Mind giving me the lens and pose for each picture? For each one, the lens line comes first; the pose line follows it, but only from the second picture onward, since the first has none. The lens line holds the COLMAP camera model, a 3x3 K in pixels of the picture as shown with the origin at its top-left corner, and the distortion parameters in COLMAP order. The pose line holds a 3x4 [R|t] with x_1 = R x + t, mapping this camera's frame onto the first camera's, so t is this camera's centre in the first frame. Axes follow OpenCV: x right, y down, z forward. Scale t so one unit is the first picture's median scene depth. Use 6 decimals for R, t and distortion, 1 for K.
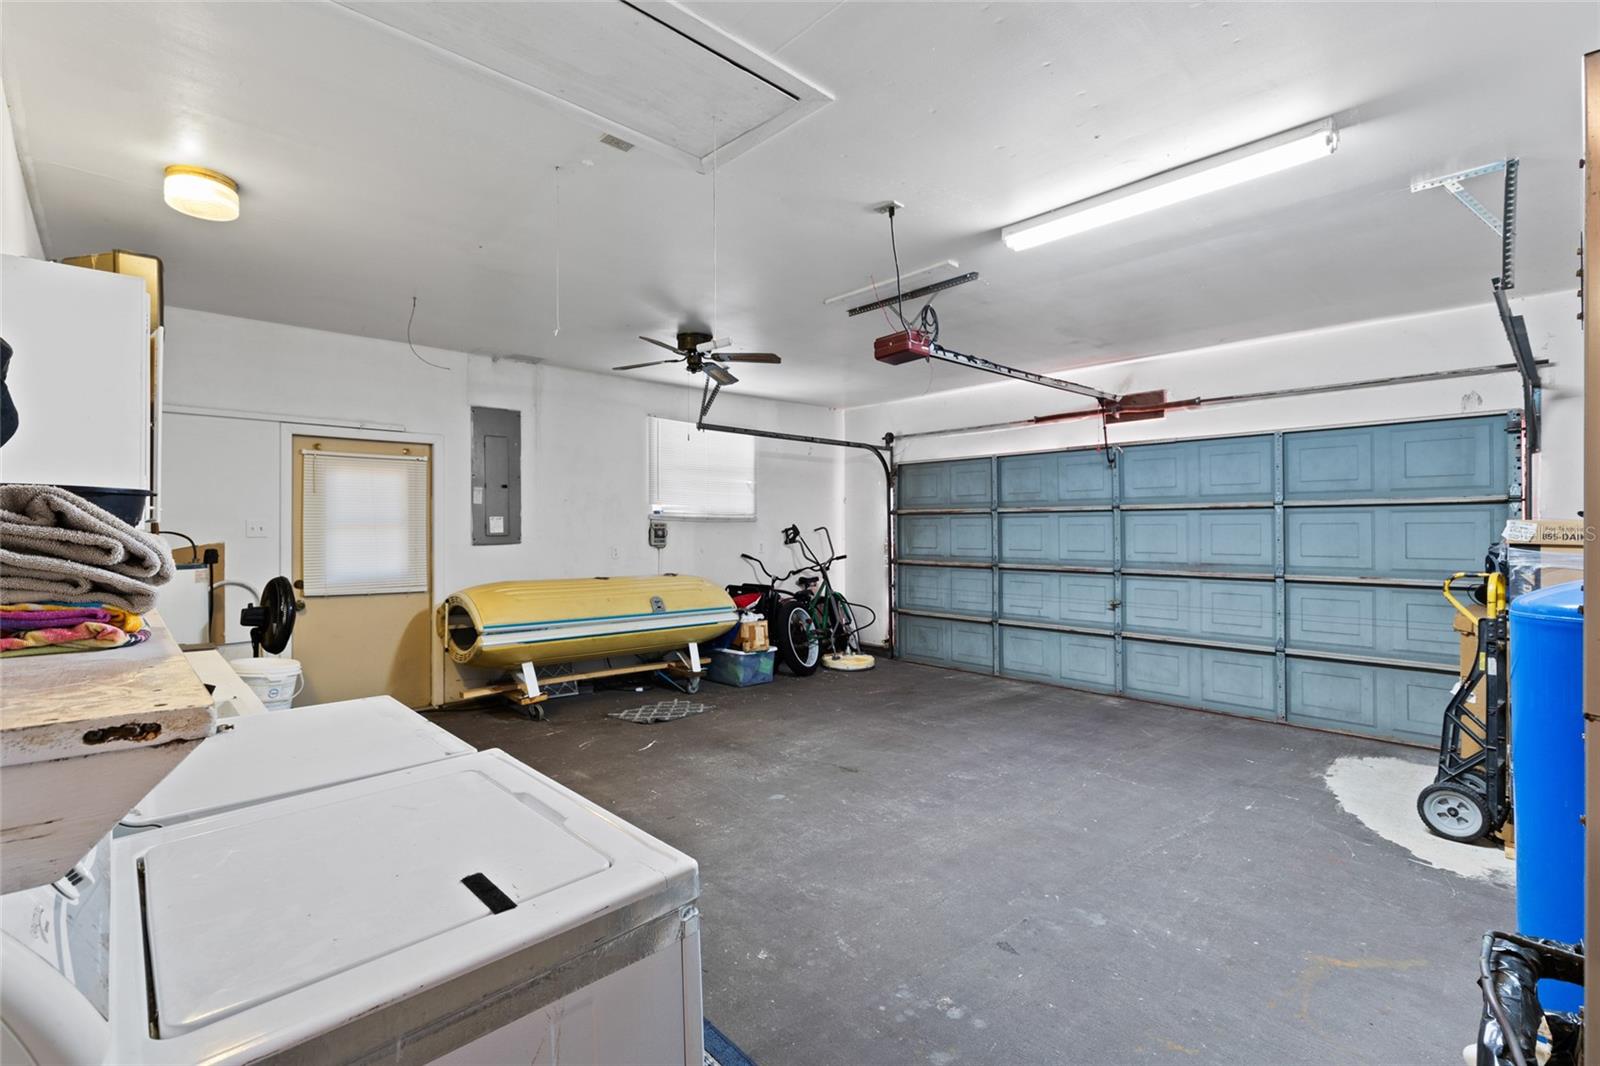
lens RADIAL K [[727.1, 0, 798.2], [0, 727.1, 529.7], [0, 0, 1]] dist [0.010761, -0.001025]
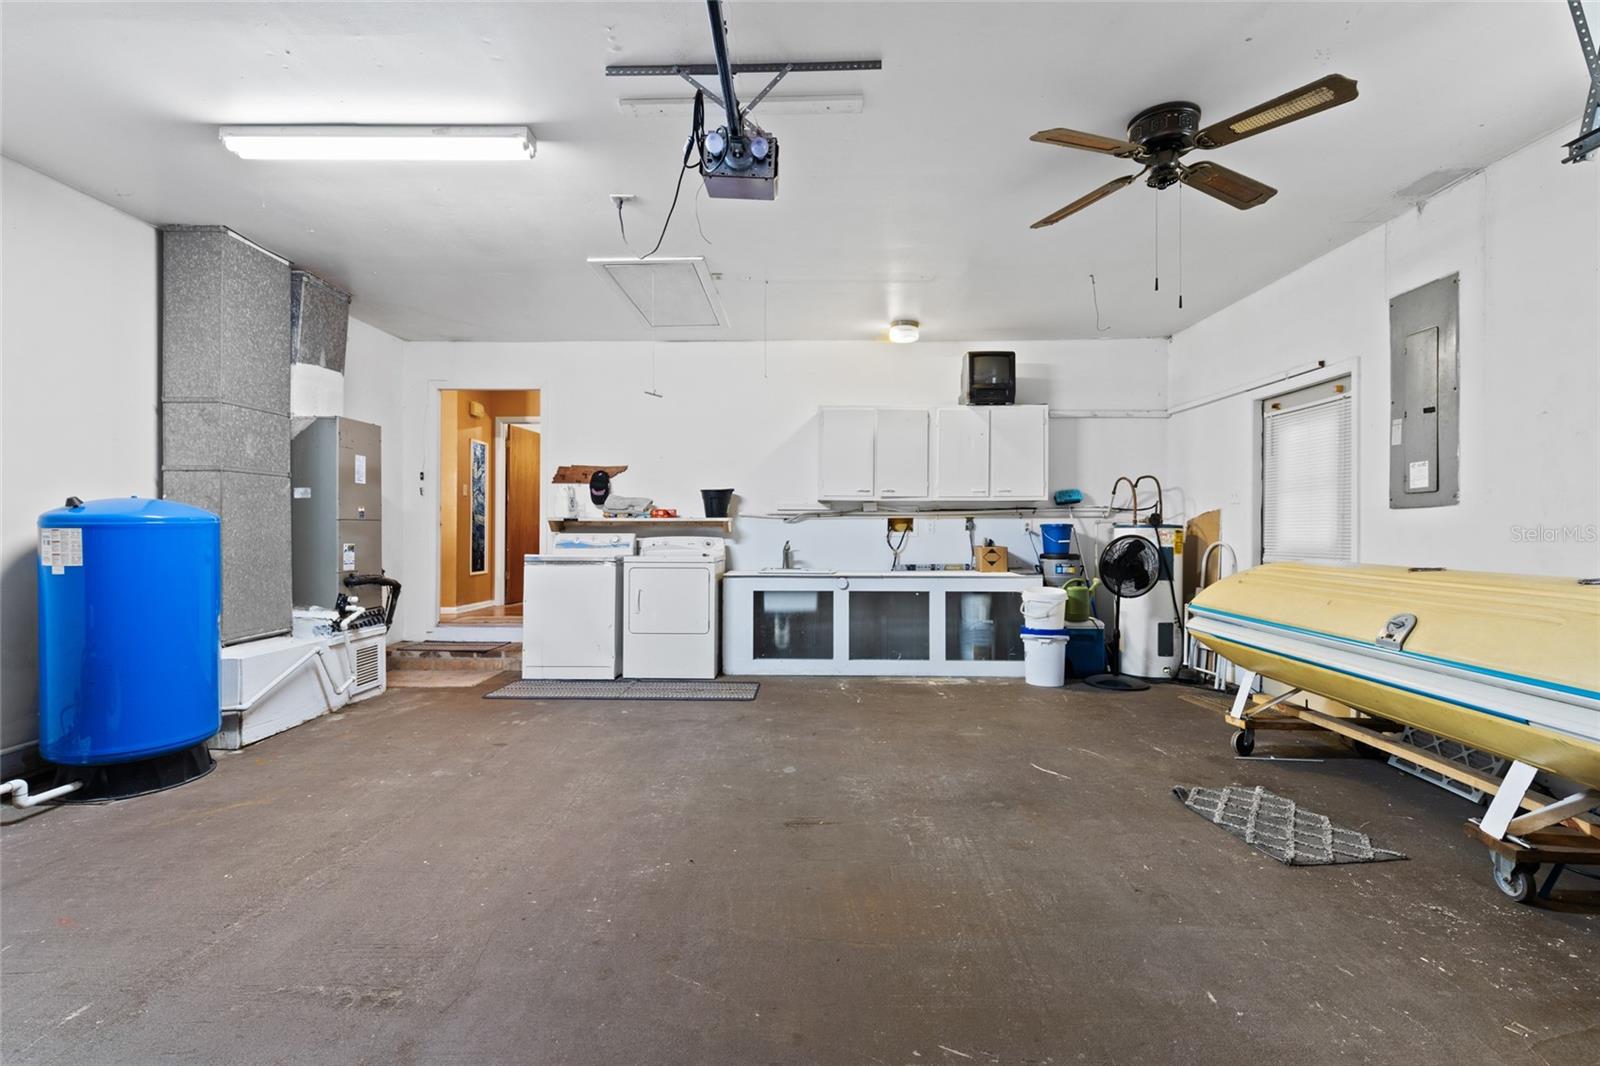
lens RADIAL K [[727.1, 0, 794.0], [0, 727.1, 529.4], [0, 0, 1]] dist [0.010761, -0.001025]
pose [[-0.699072, -0.000639, -0.715051, 0.545610], [-0.003641, 0.999990, 0.002666, 0.053780], [0.715042, 0.004467, -0.699067, 1.437223]]
